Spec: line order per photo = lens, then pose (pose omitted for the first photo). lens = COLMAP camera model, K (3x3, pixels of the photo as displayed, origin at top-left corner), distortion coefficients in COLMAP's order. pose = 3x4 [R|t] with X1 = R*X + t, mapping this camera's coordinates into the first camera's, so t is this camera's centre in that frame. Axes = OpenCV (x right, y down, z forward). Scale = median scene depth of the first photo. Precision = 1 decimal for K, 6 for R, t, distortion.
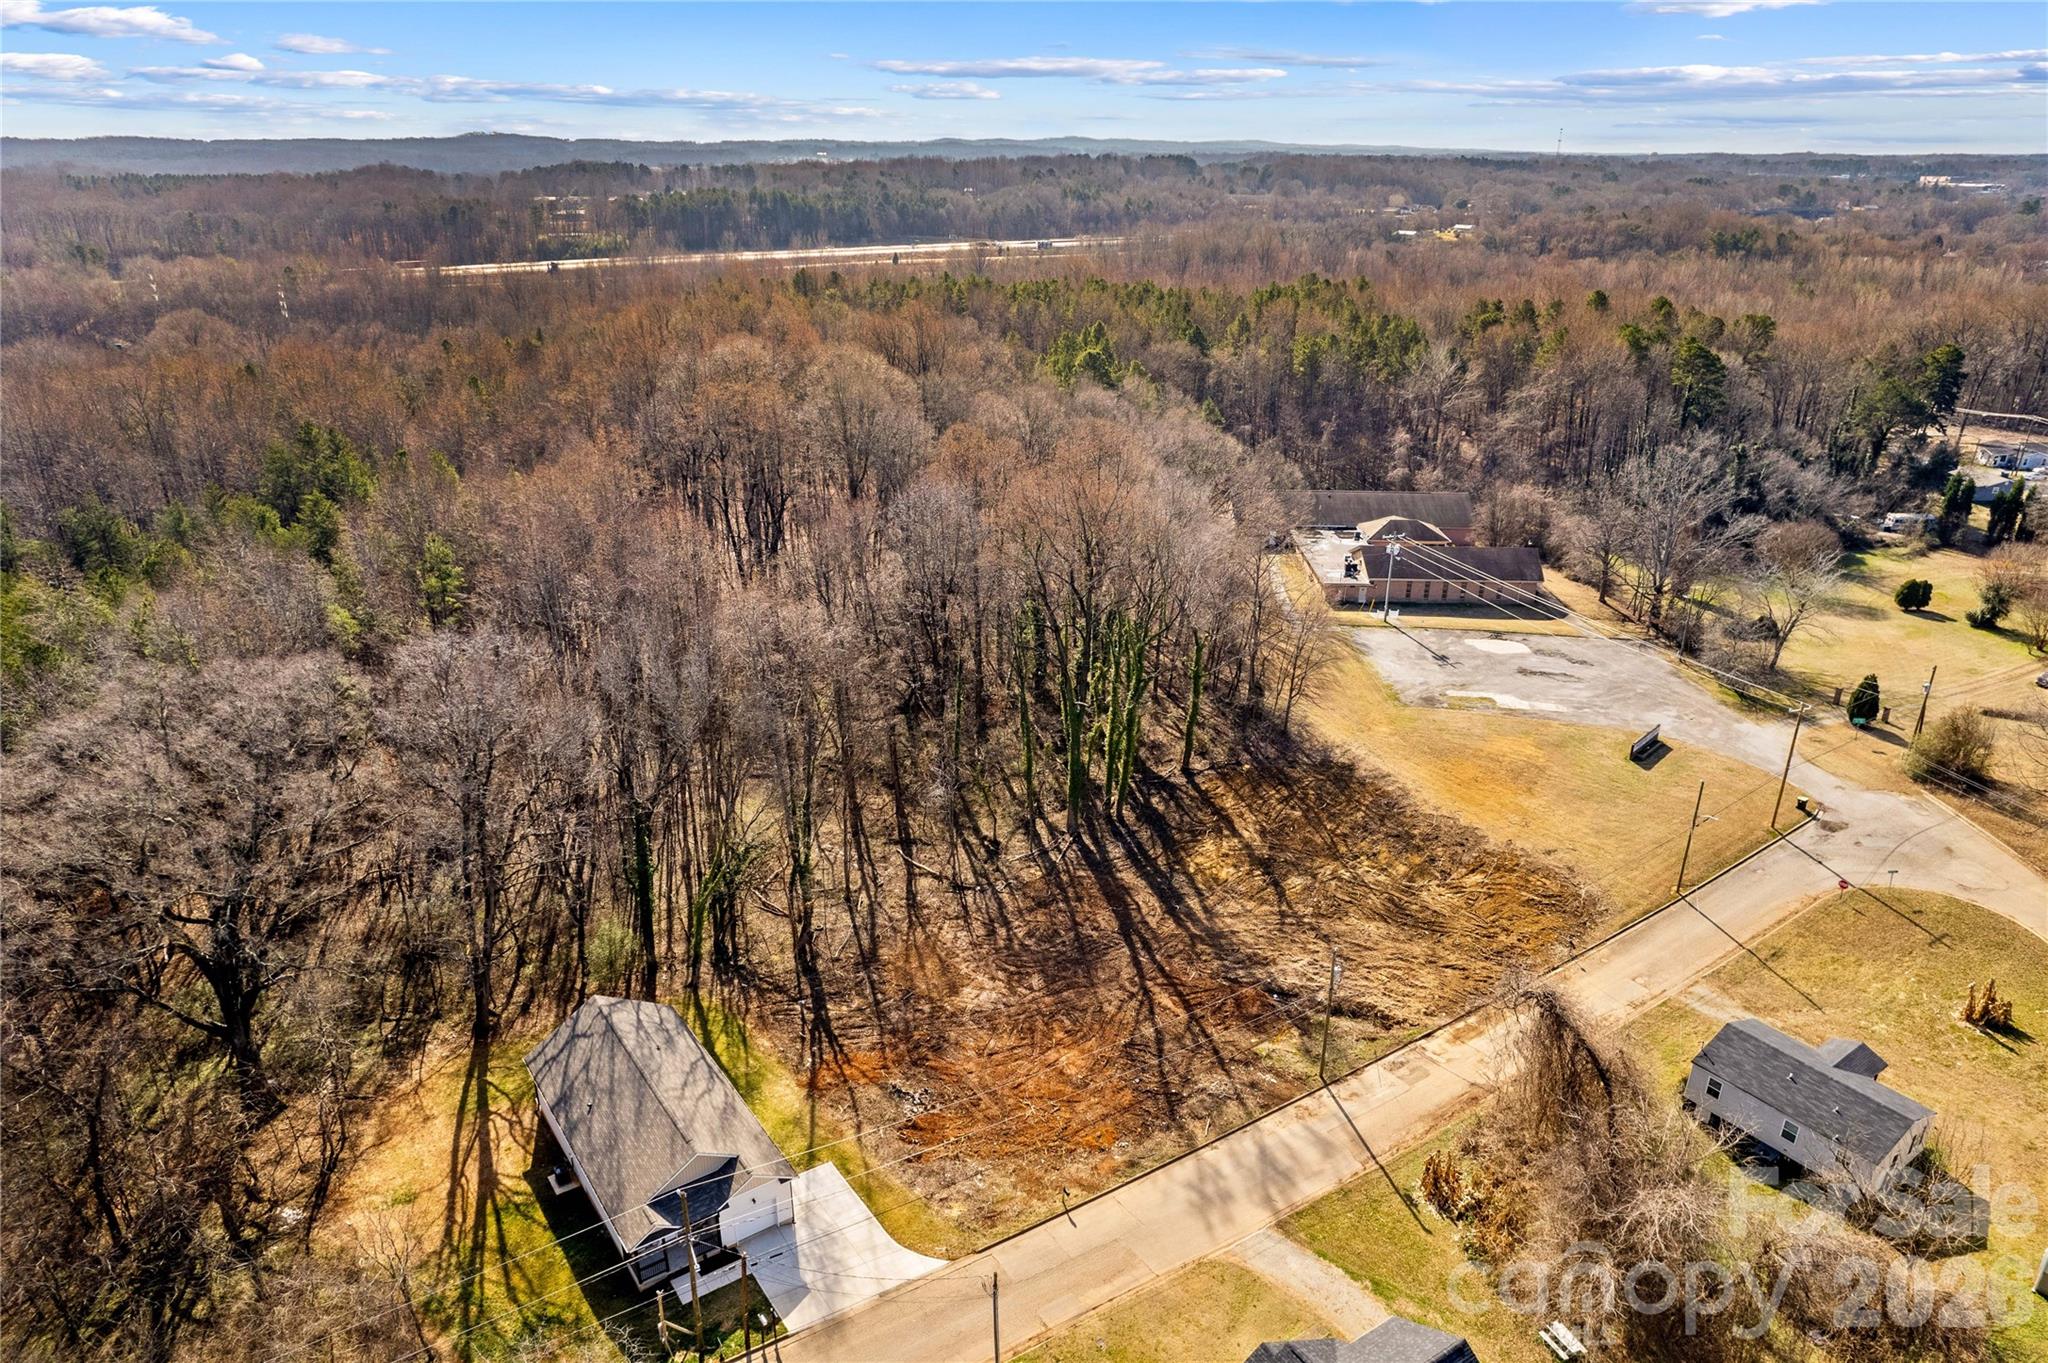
lens RADIAL K [[1316.6, 0, 1024.0], [0, 1316.6, 681.5], [0, 0, 1]] dist [-0.057242, 0.024751]
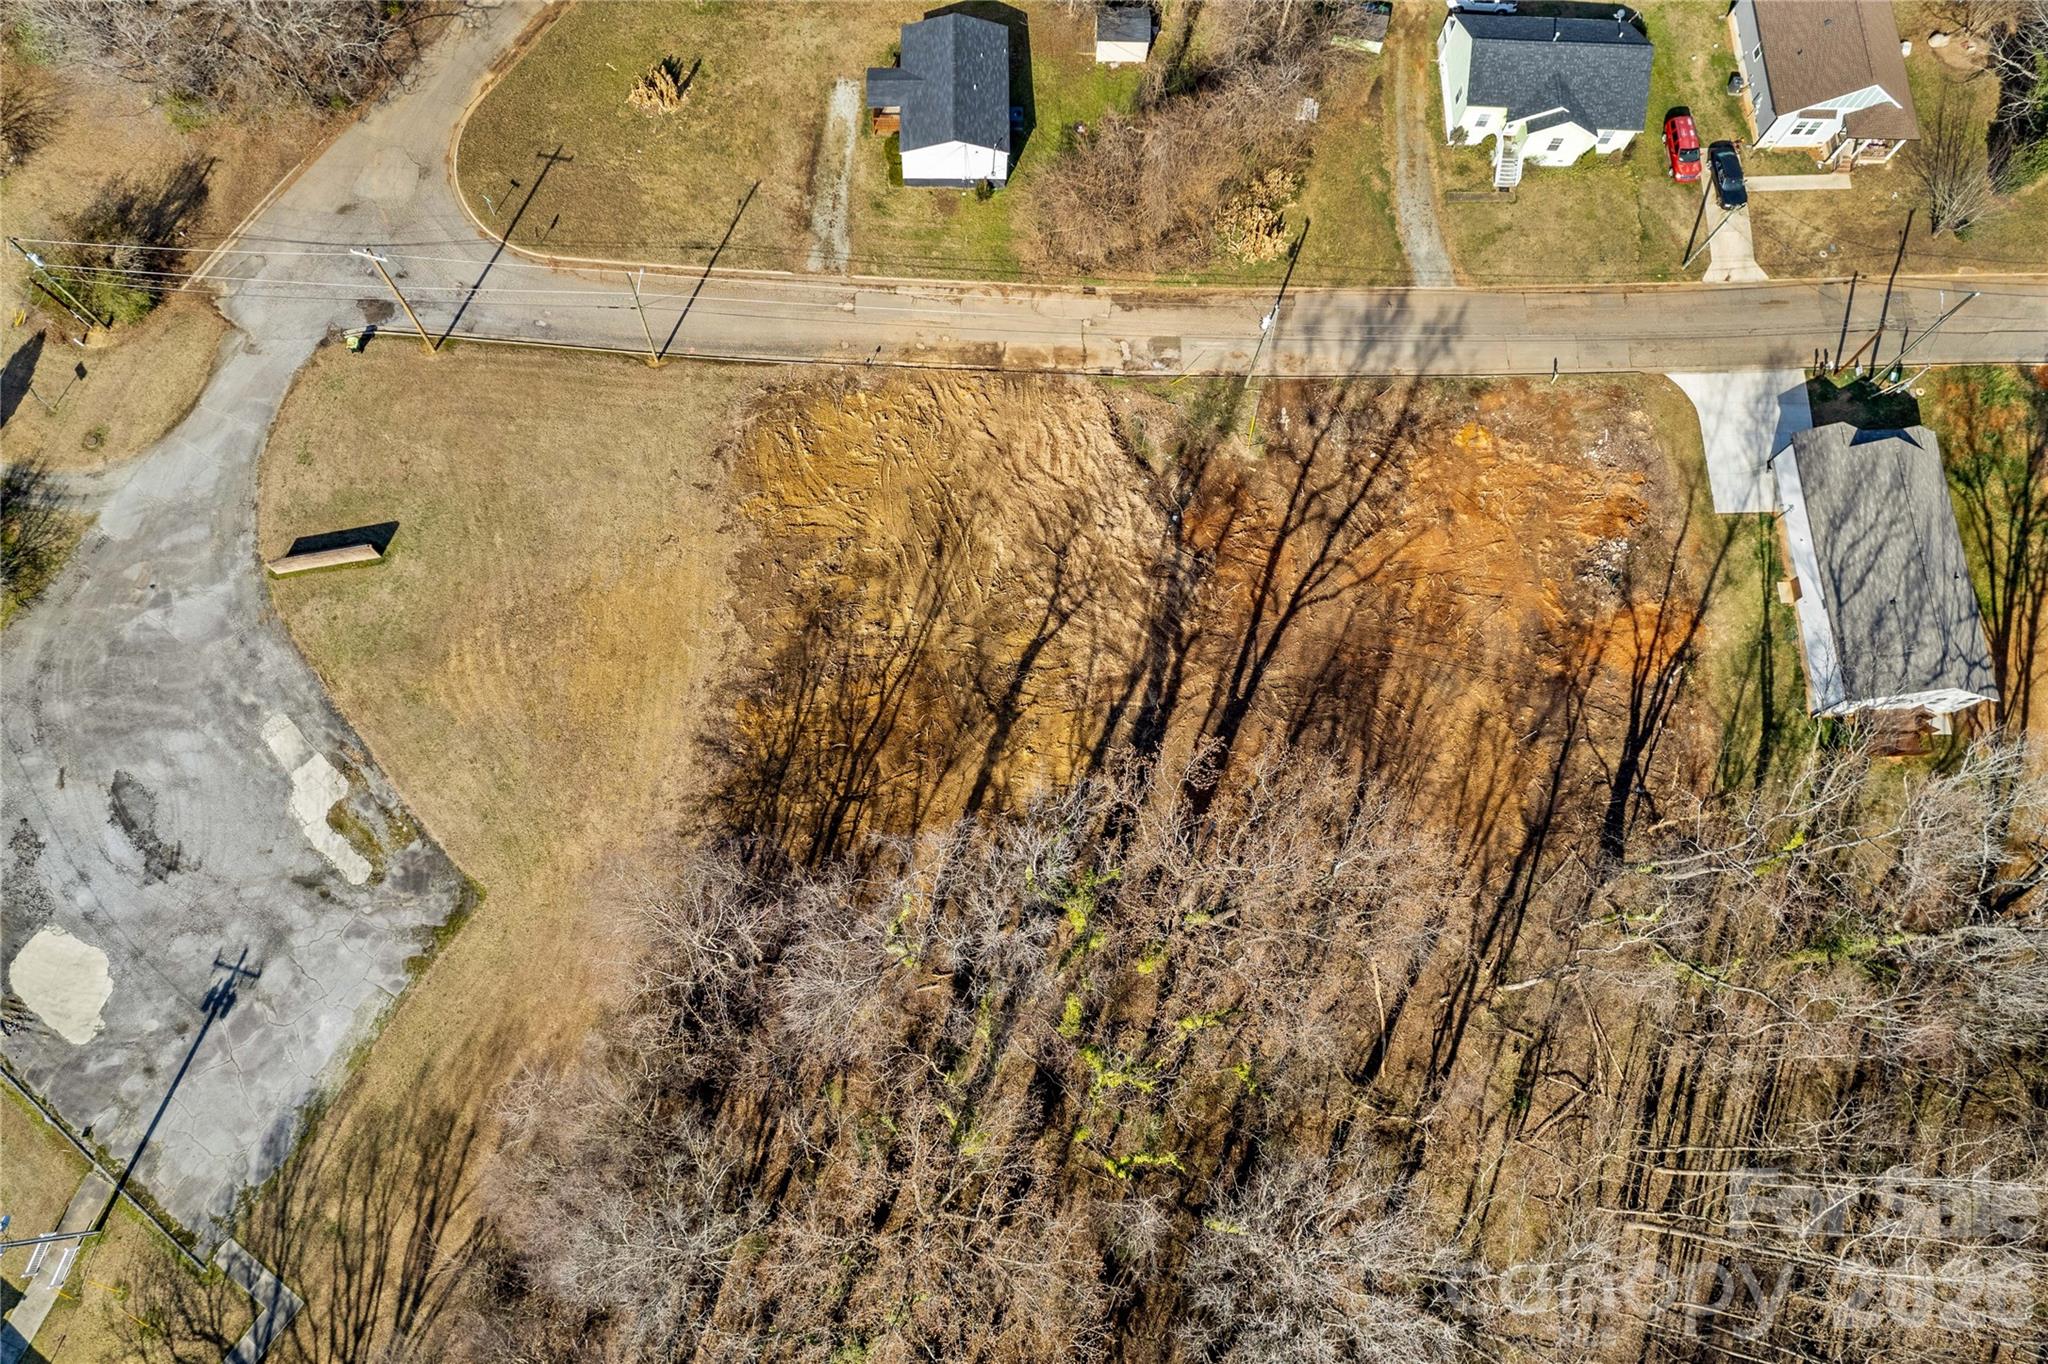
lens RADIAL K [[1438.1, 0, 987.5], [0, 1438.1, 703.6], [0, 0, 1]] dist [-0.076489, 0.078859]
pose [[-0.826570, -0.544970, 0.140680, 0.083627], [0.186678, -0.029651, 0.981974, -0.706616], [-0.530974, 0.837931, 0.126242, 0.969863]]
